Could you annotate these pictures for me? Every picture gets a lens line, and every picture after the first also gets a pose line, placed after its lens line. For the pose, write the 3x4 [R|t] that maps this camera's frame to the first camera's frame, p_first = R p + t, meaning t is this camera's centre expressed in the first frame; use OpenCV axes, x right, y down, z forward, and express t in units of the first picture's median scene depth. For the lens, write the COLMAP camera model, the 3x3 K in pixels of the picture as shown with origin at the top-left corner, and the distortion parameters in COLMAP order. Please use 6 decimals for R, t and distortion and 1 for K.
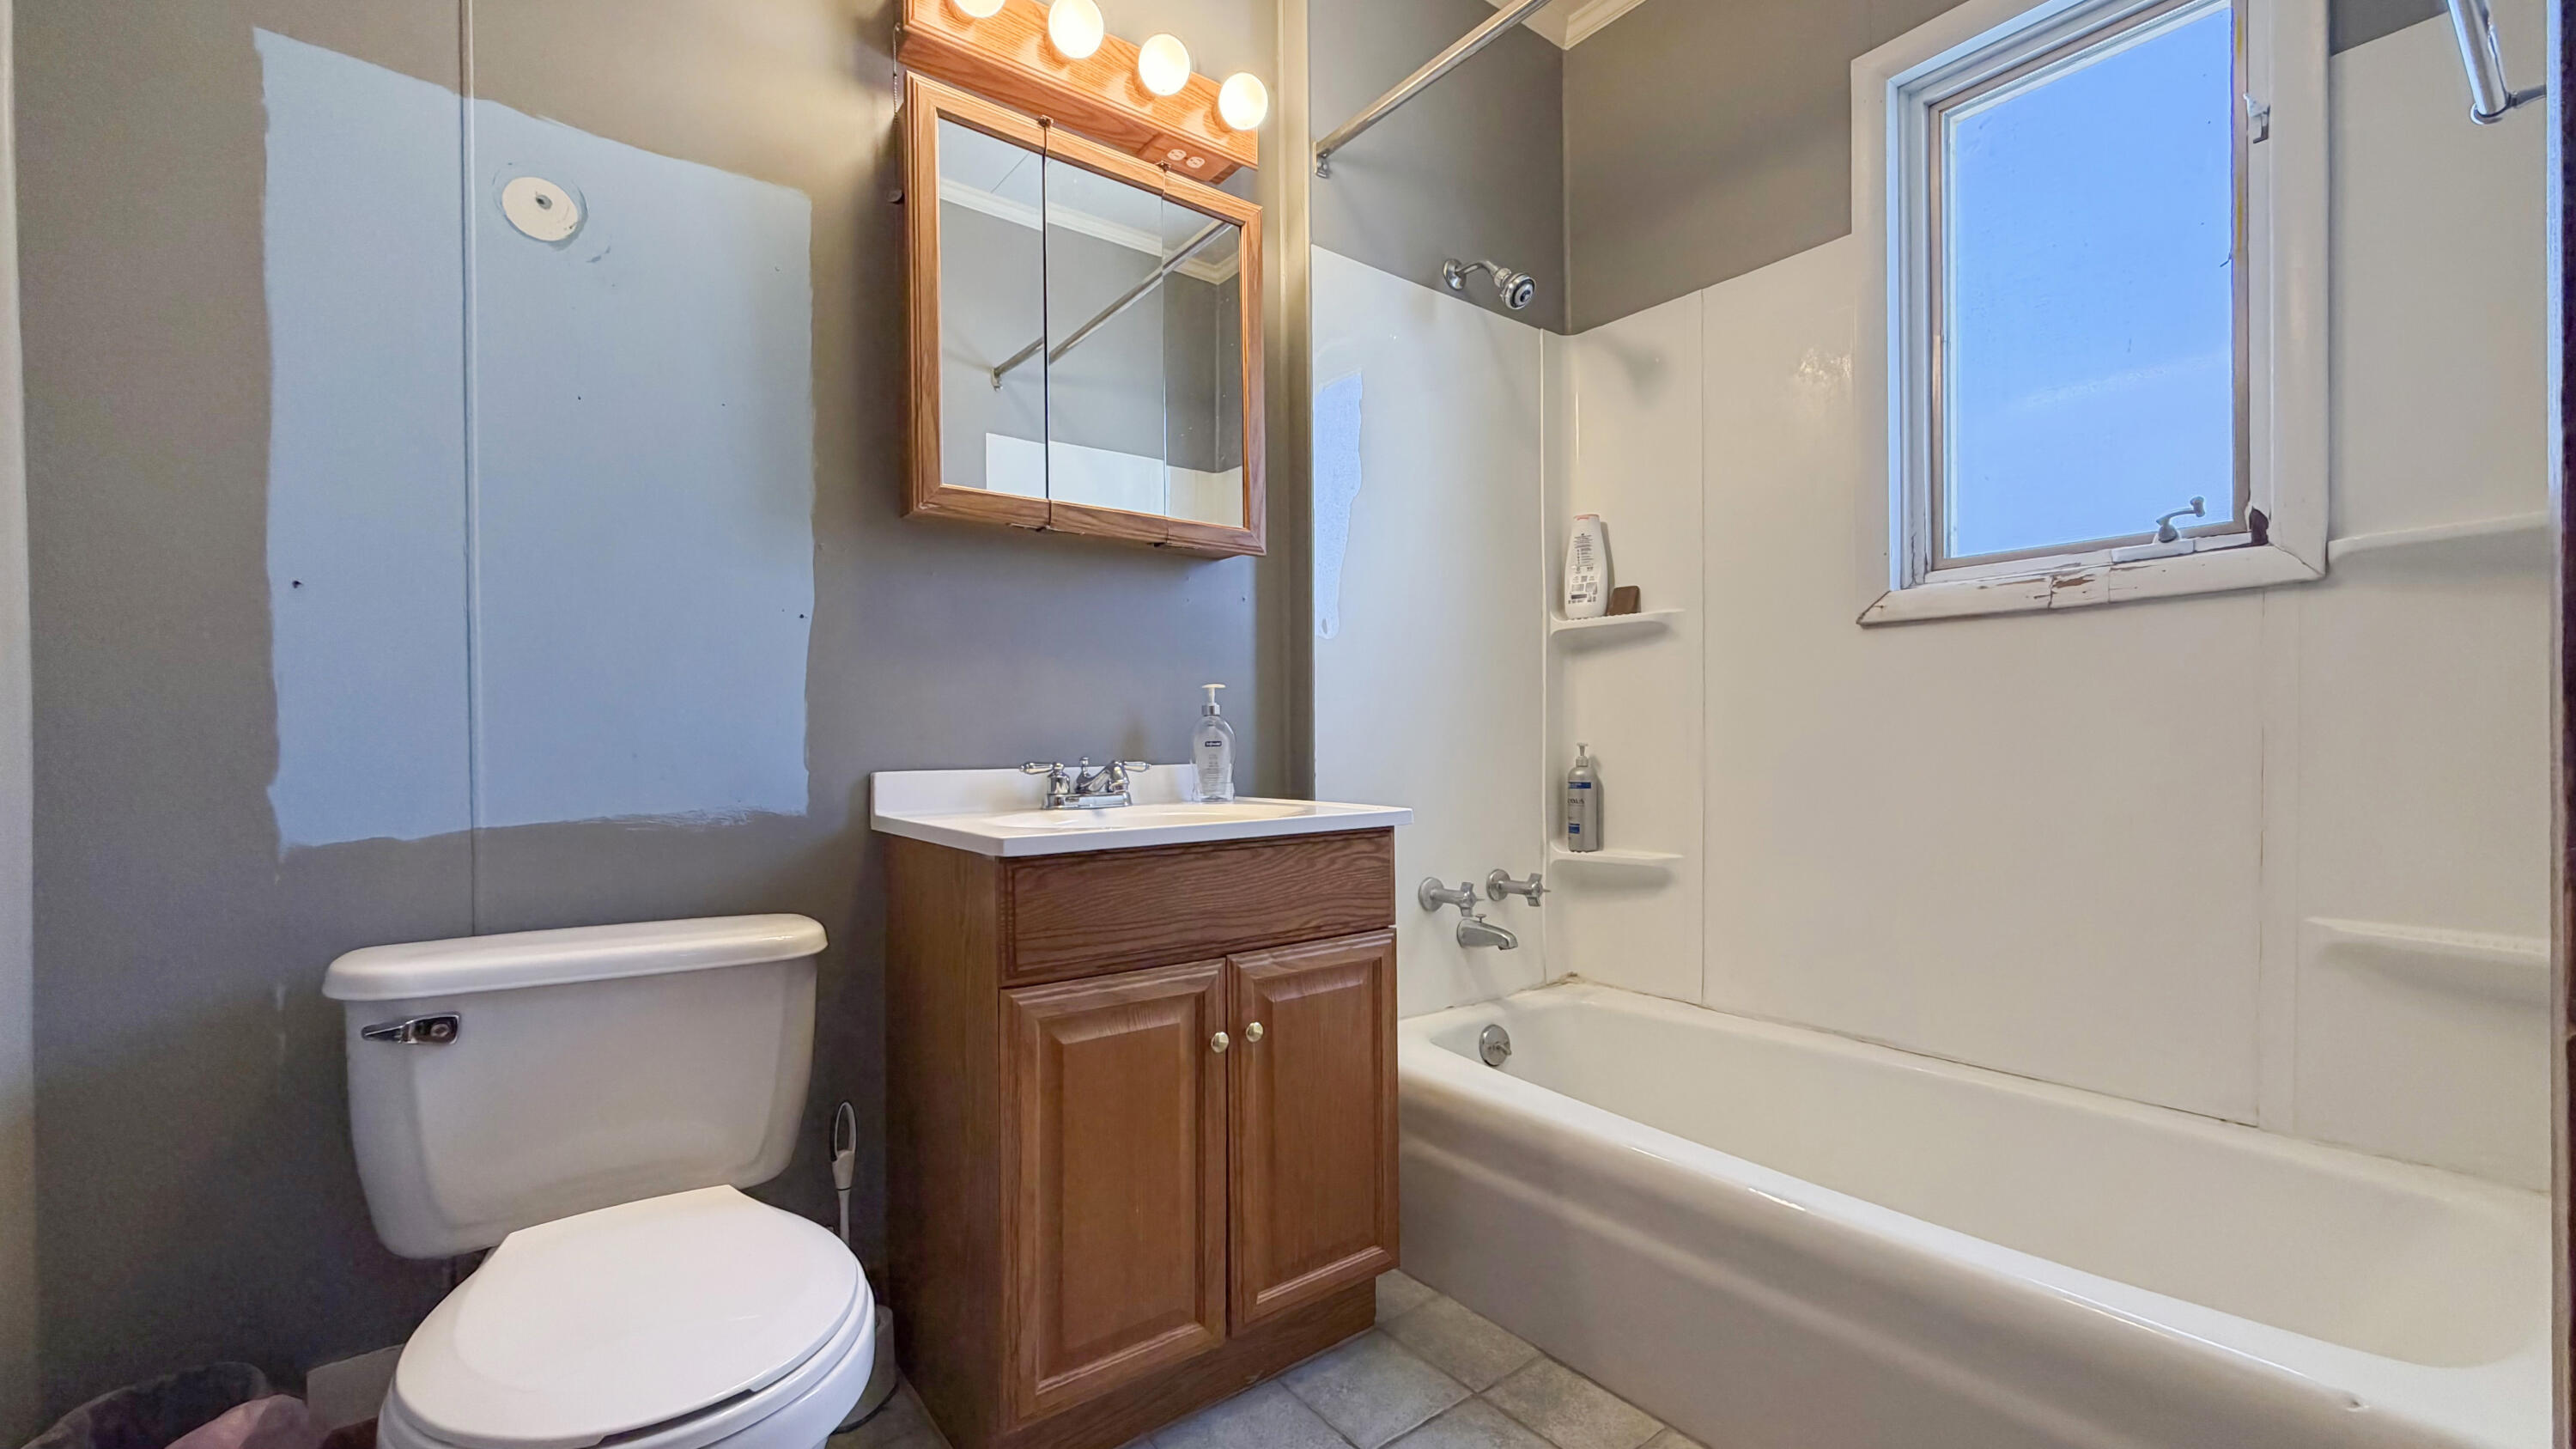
lens RADIAL K [[1045.1, 0, 1281.3], [0, 1045.1, 735.7], [0, 0, 1]] dist [0.003944, -0.000694]
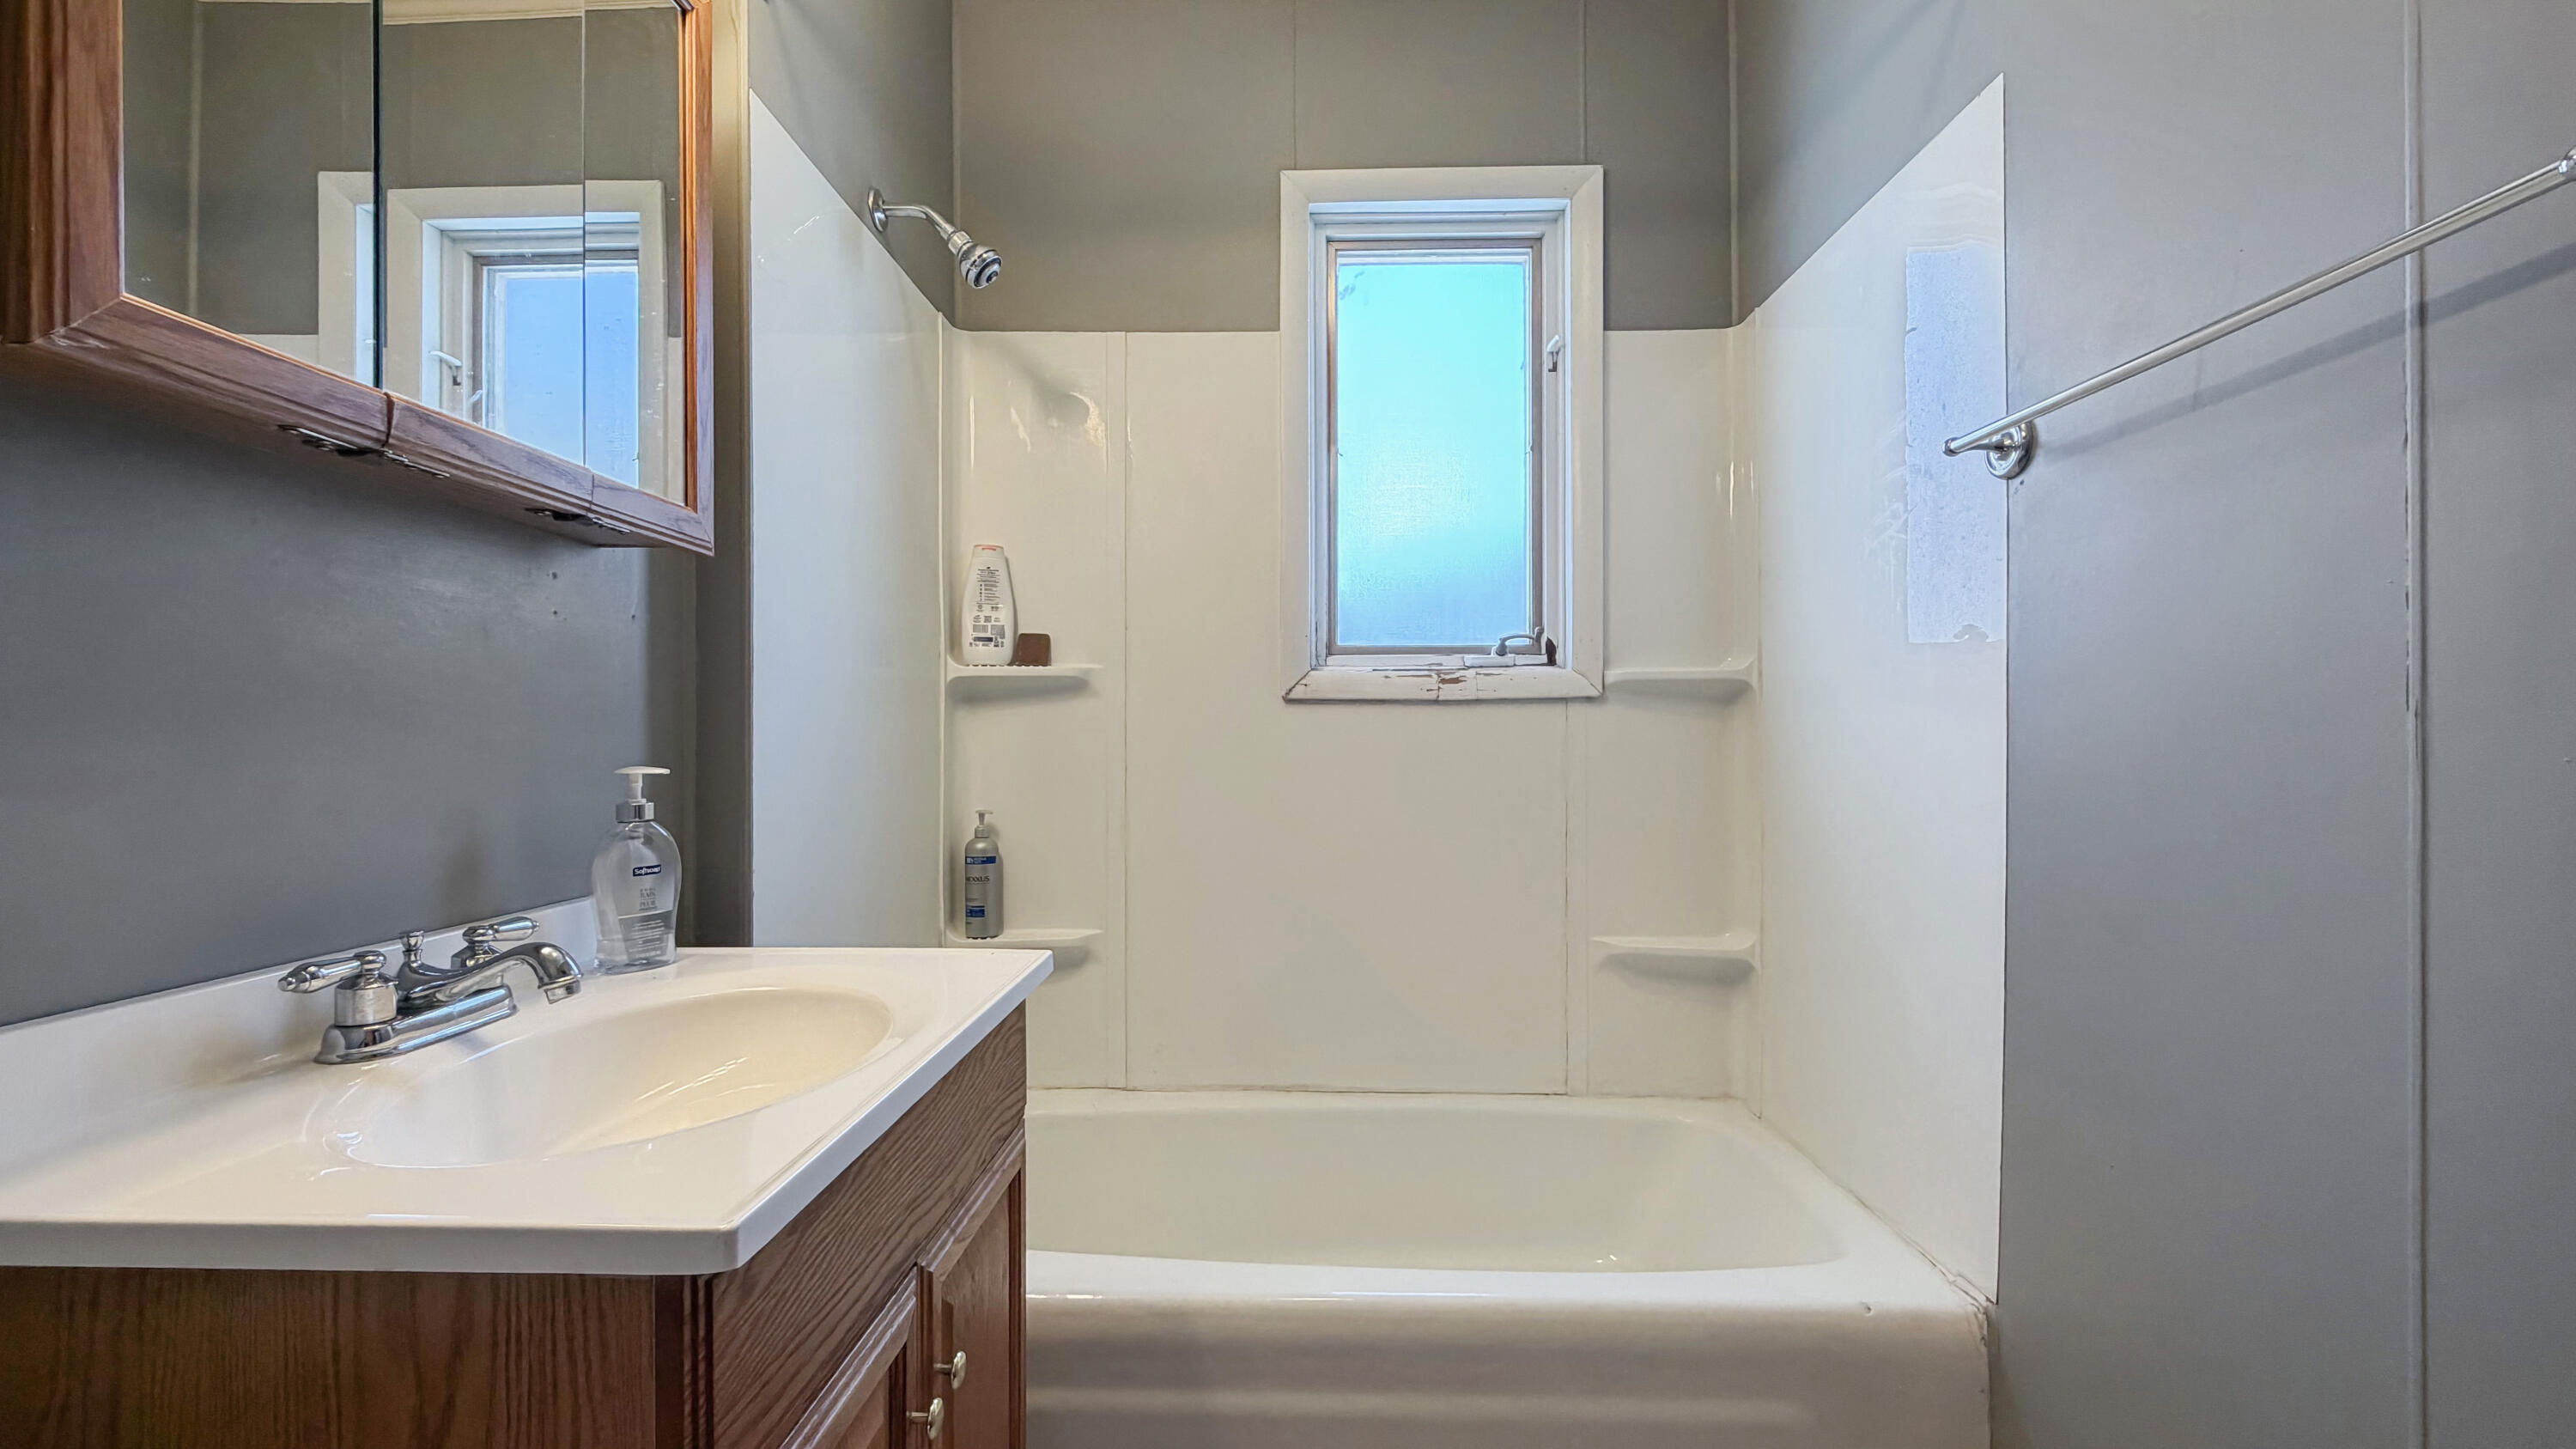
lens RADIAL K [[1045.1, 0, 1280.8], [0, 1045.1, 736.6], [0, 0, 1]] dist [0.003944, -0.000694]
pose [[0.627780, 0.009636, 0.778331, -0.280420], [-0.007554, 0.999952, -0.006288, -0.061973], [-0.778354, -0.001932, 0.627823, 0.334666]]
